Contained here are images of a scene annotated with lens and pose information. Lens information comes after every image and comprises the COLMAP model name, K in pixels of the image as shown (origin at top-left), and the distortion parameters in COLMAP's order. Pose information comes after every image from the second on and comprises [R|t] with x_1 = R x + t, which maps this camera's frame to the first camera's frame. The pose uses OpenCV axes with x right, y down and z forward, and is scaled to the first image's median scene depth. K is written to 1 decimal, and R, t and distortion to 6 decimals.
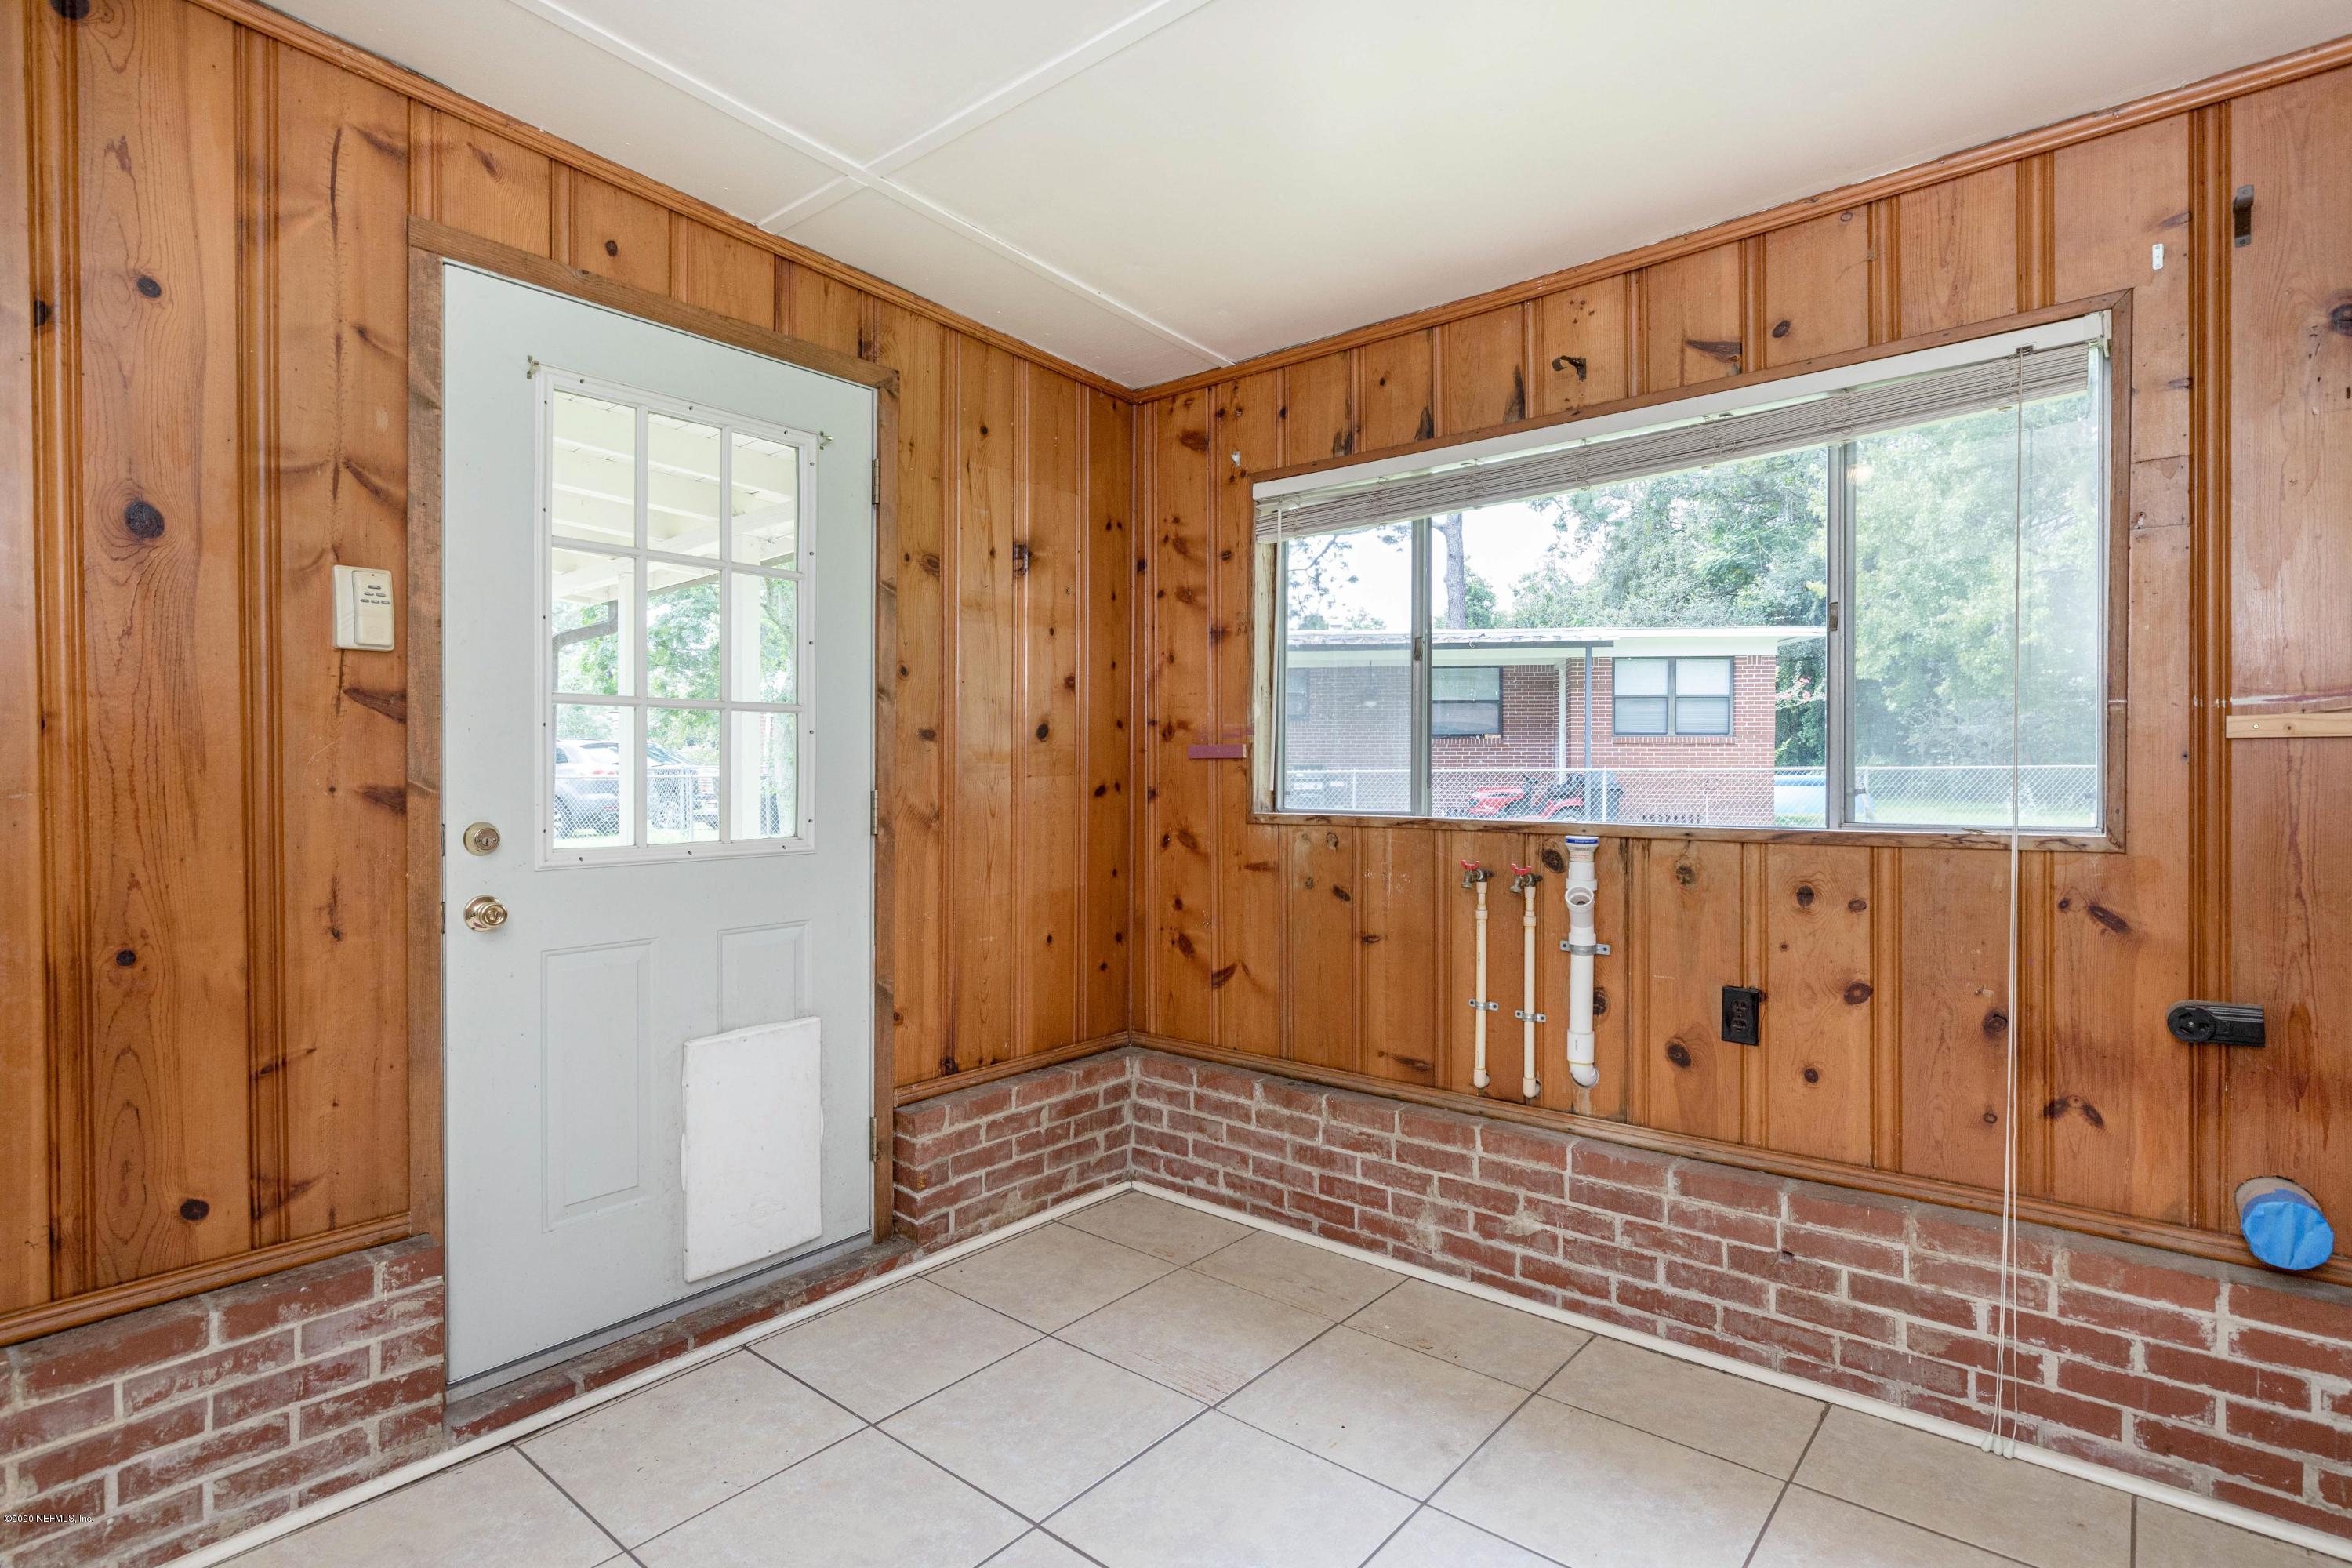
lens RADIAL K [[1154.4, 0, 1195.5], [0, 1154.4, 783.7], [0, 0, 1]] dist [-0.004288, -0.000403]
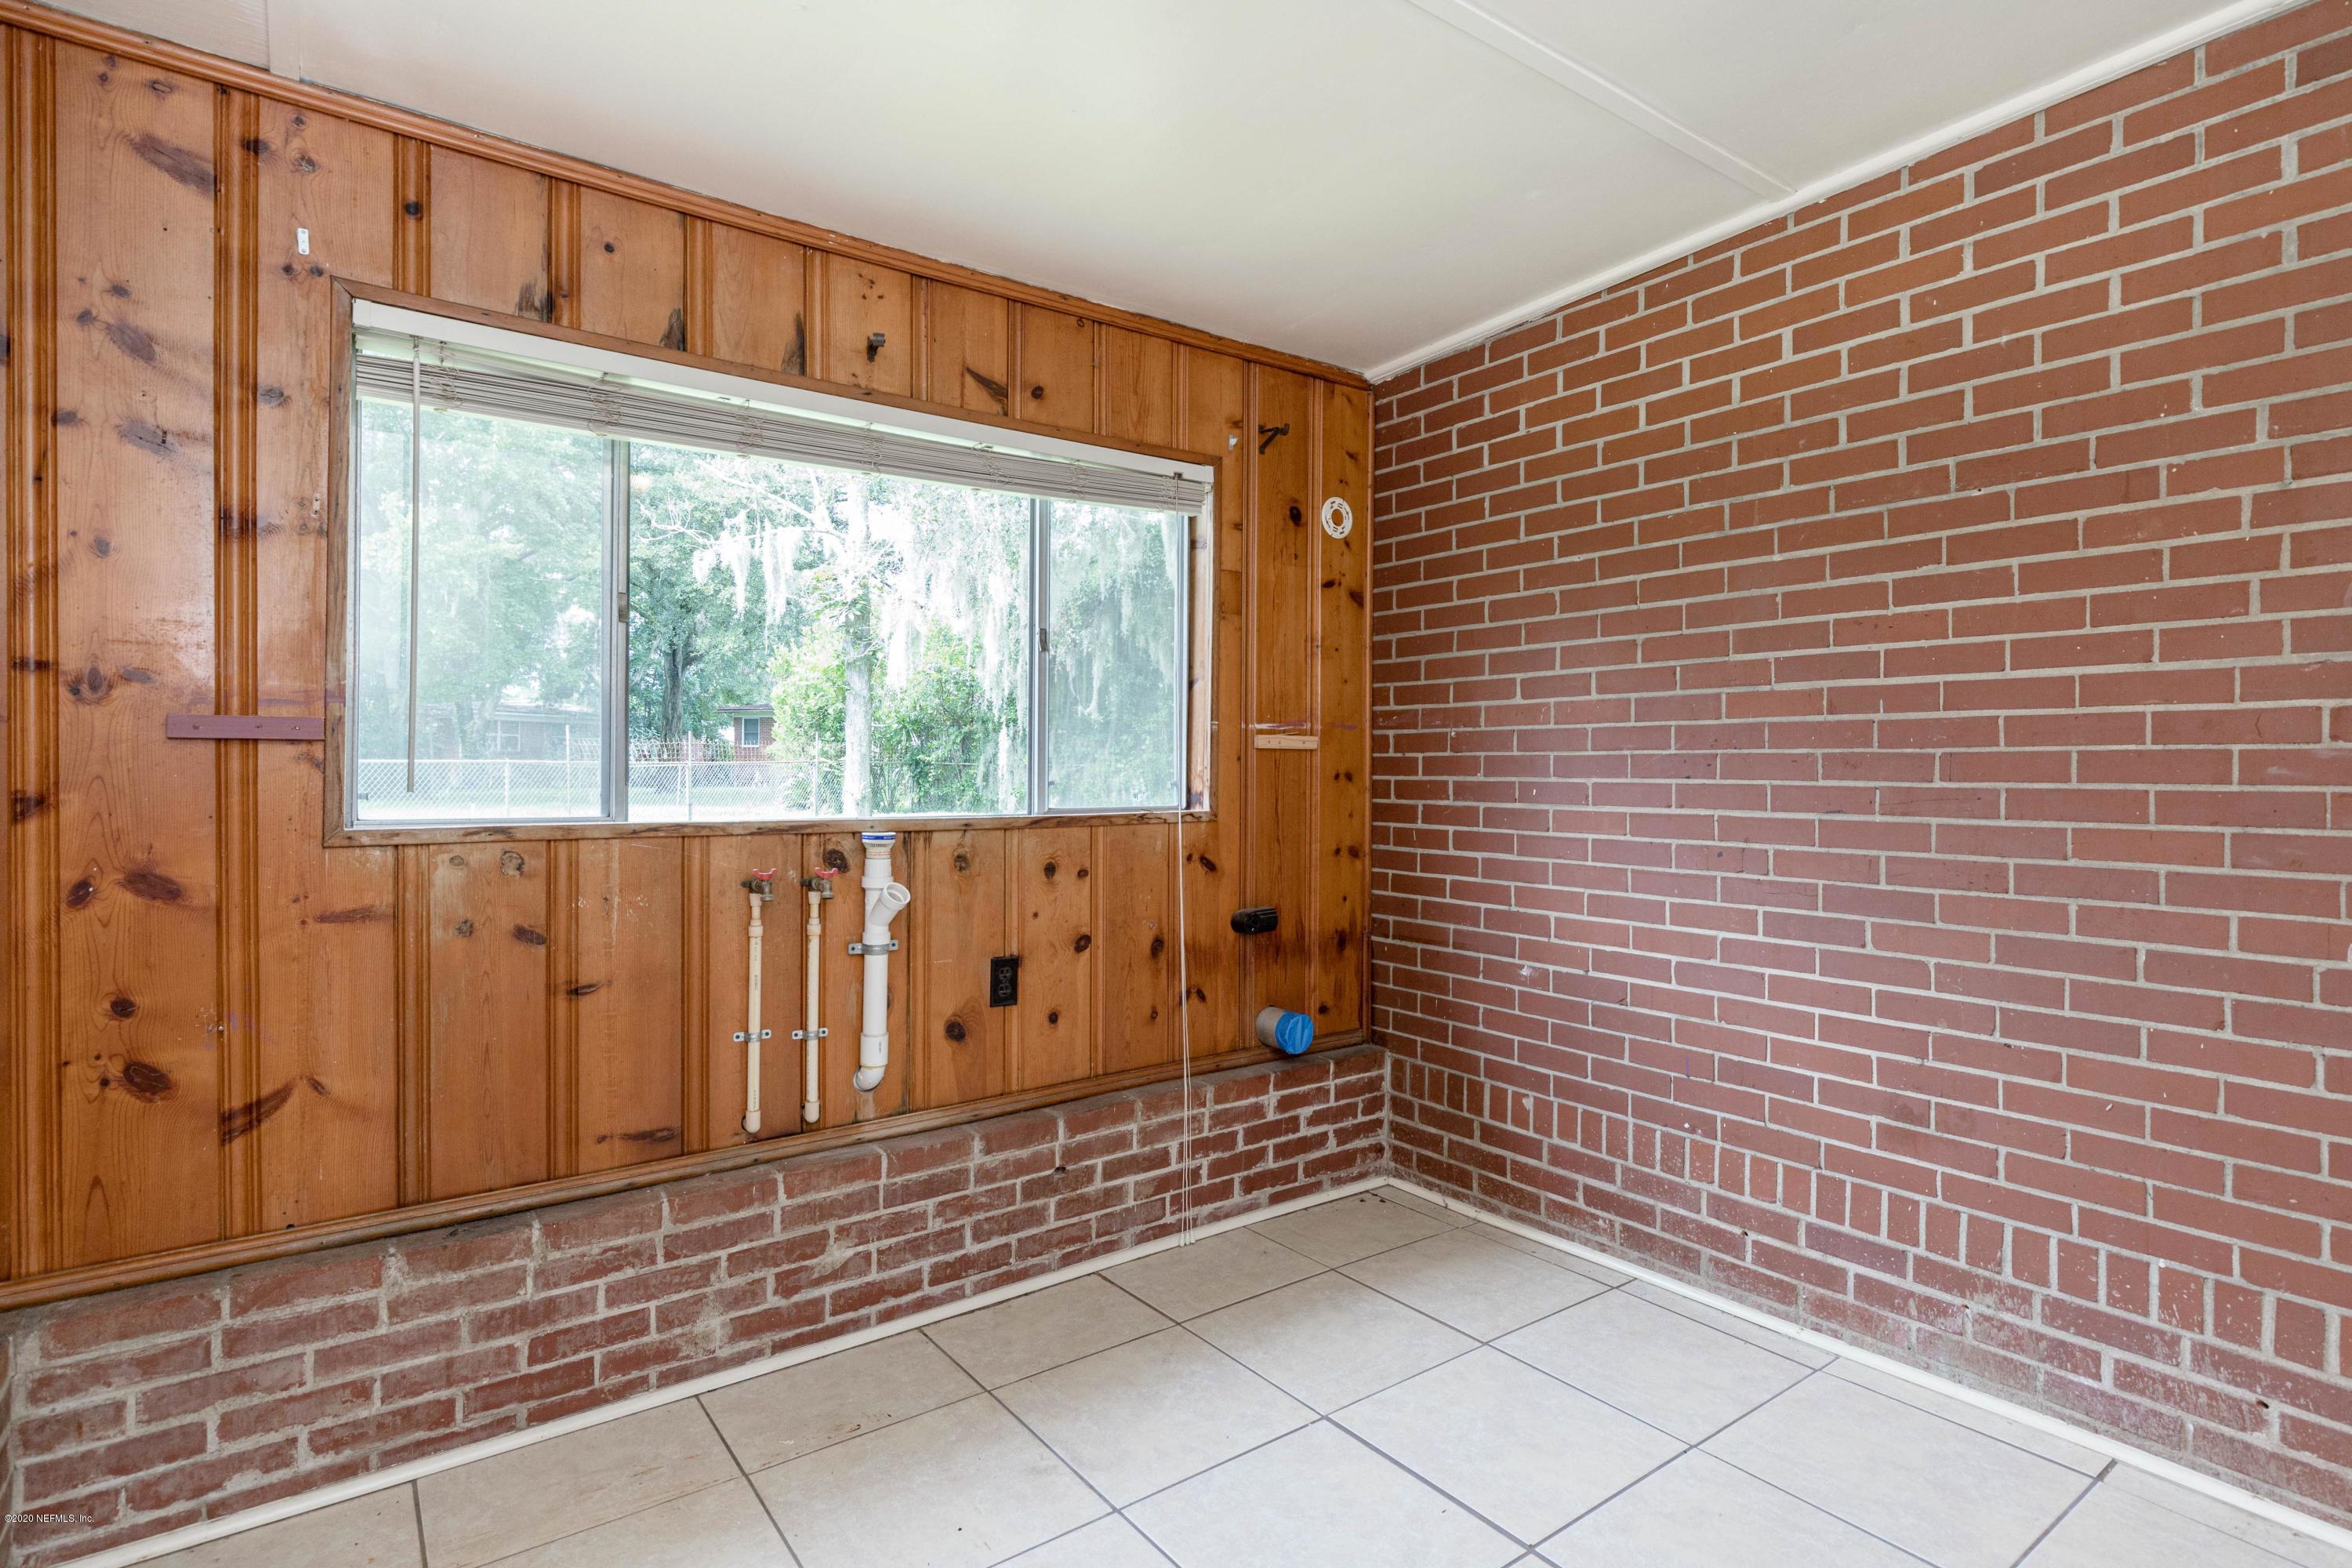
lens RADIAL K [[1170.3, 0, 1169.7], [0, 1170.3, 762.8], [0, 0, 1]] dist [-0.001667, -0.000122]
pose [[0.239973, -0.002053, 0.970777, -0.556941], [-0.002662, 0.999993, 0.002773, -0.016554], [-0.970776, -0.003250, 0.239966, 0.518349]]
